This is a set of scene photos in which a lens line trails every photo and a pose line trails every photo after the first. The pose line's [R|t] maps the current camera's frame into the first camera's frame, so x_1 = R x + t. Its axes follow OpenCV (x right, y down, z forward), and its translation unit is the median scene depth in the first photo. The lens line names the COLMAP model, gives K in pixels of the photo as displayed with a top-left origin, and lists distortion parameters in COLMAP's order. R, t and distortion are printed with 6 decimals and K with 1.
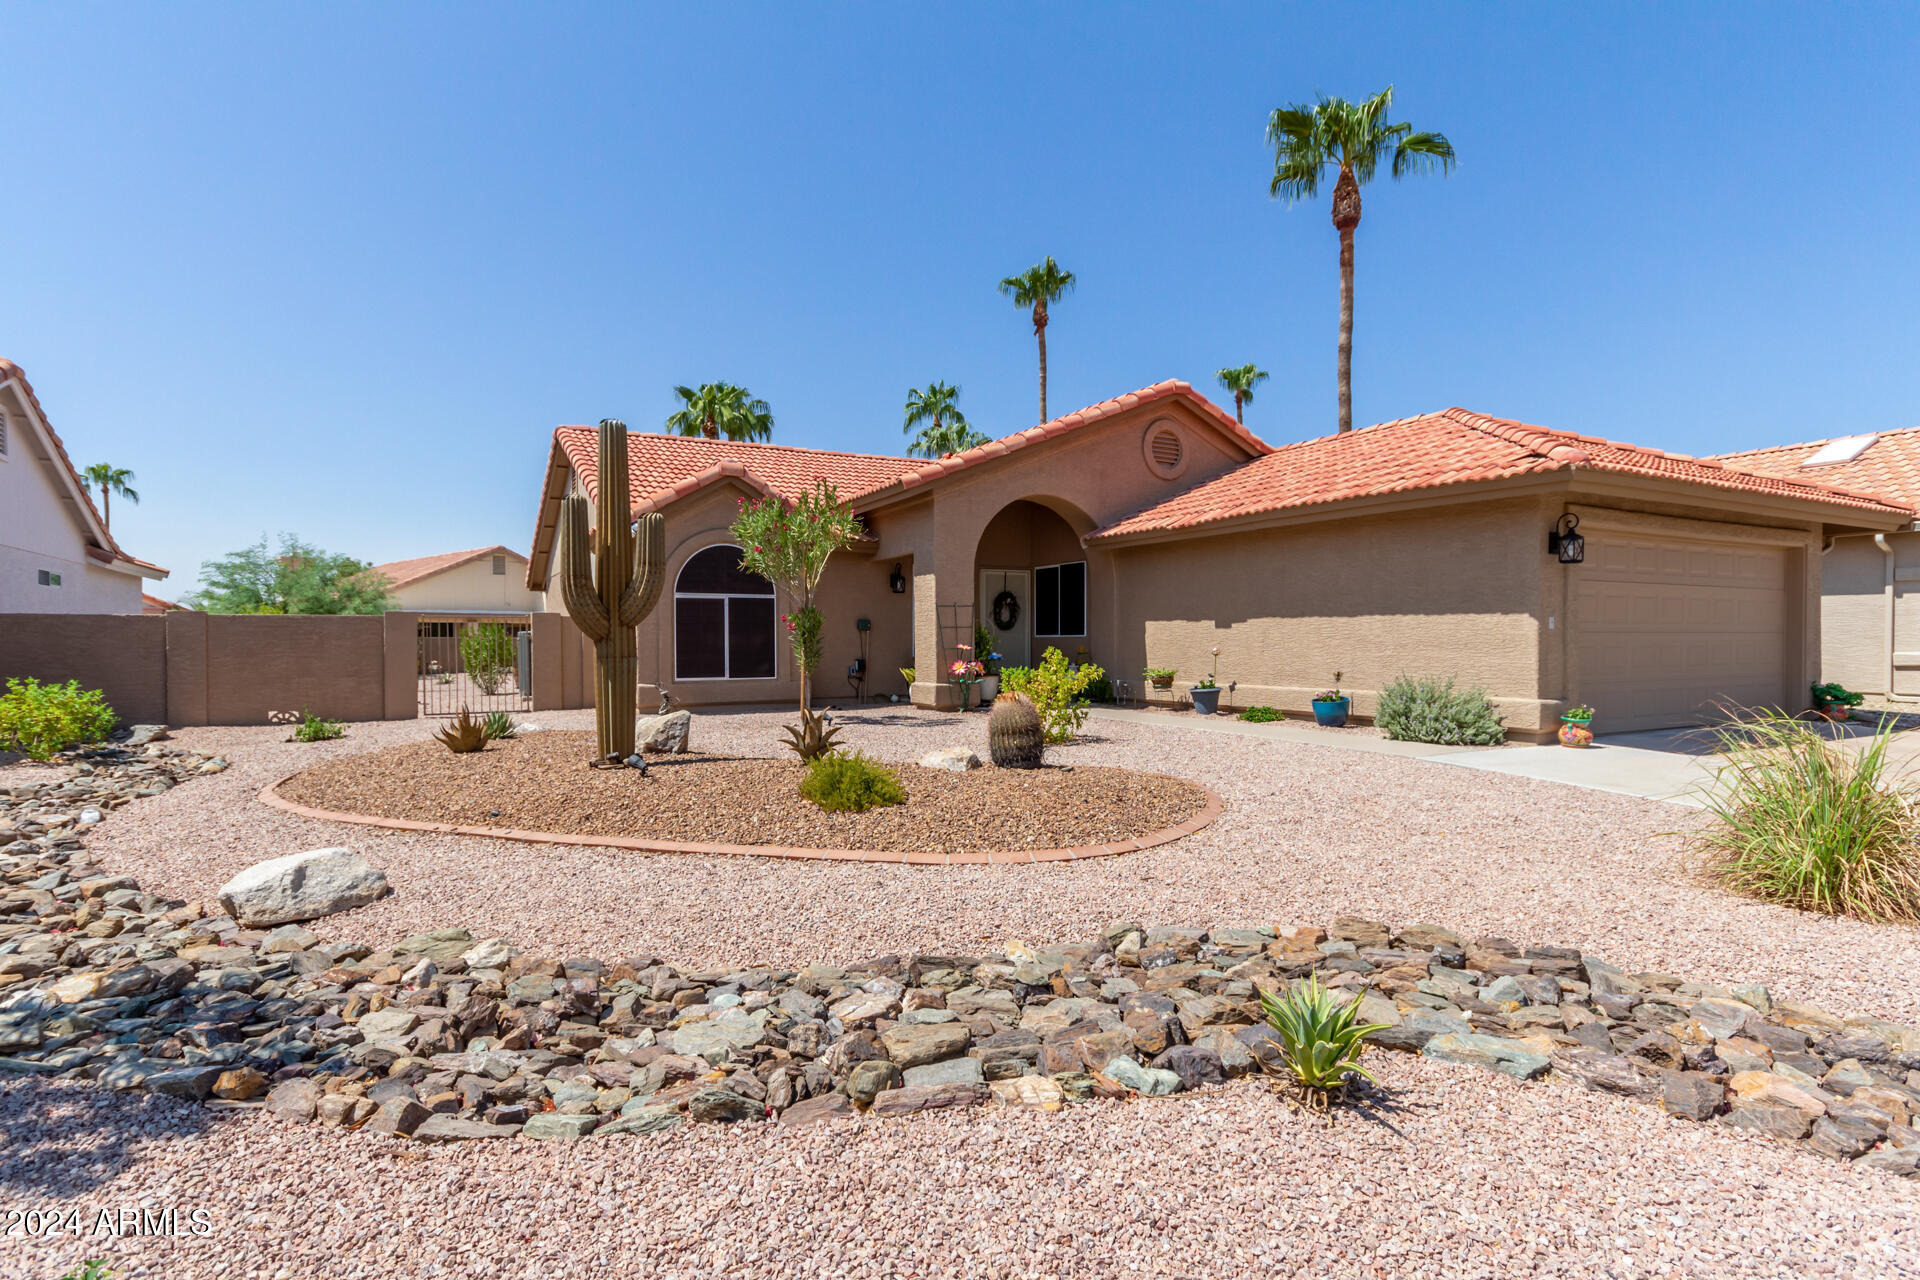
lens RADIAL K [[968.8, 0, 960.7], [0, 968.8, 665.3], [0, 0, 1]] dist [-0.001828, -0.000440]
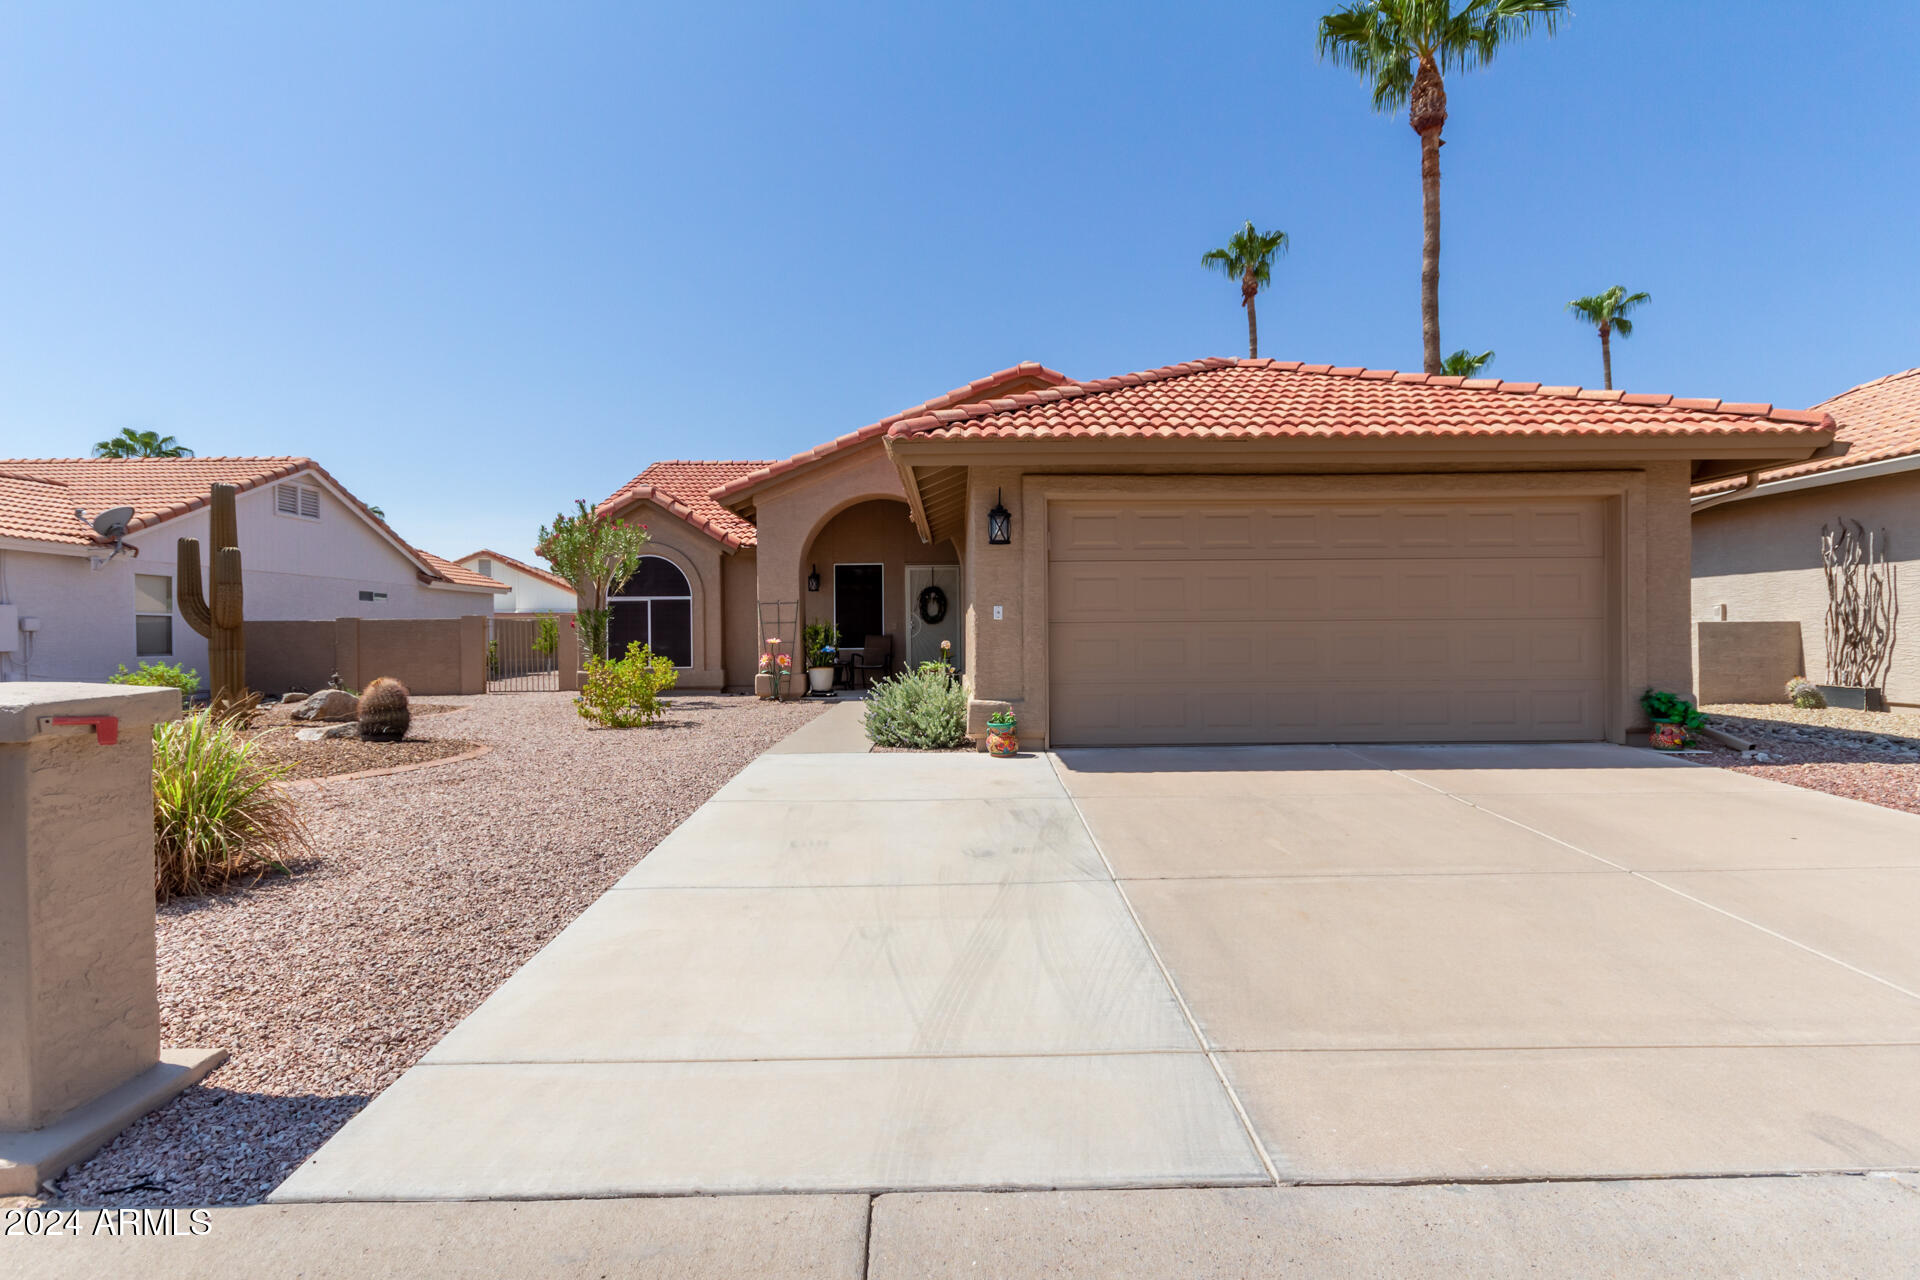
lens RADIAL K [[955.4, 0, 960.0], [0, 955.4, 640.0], [0, 0, 1]] dist [0.002569, 0.000252]
pose [[0.878439, -0.001925, -0.477850, 0.556703], [-0.006439, 0.999853, -0.015864, -0.003646], [0.477811, 0.017012, 0.878298, 0.128038]]
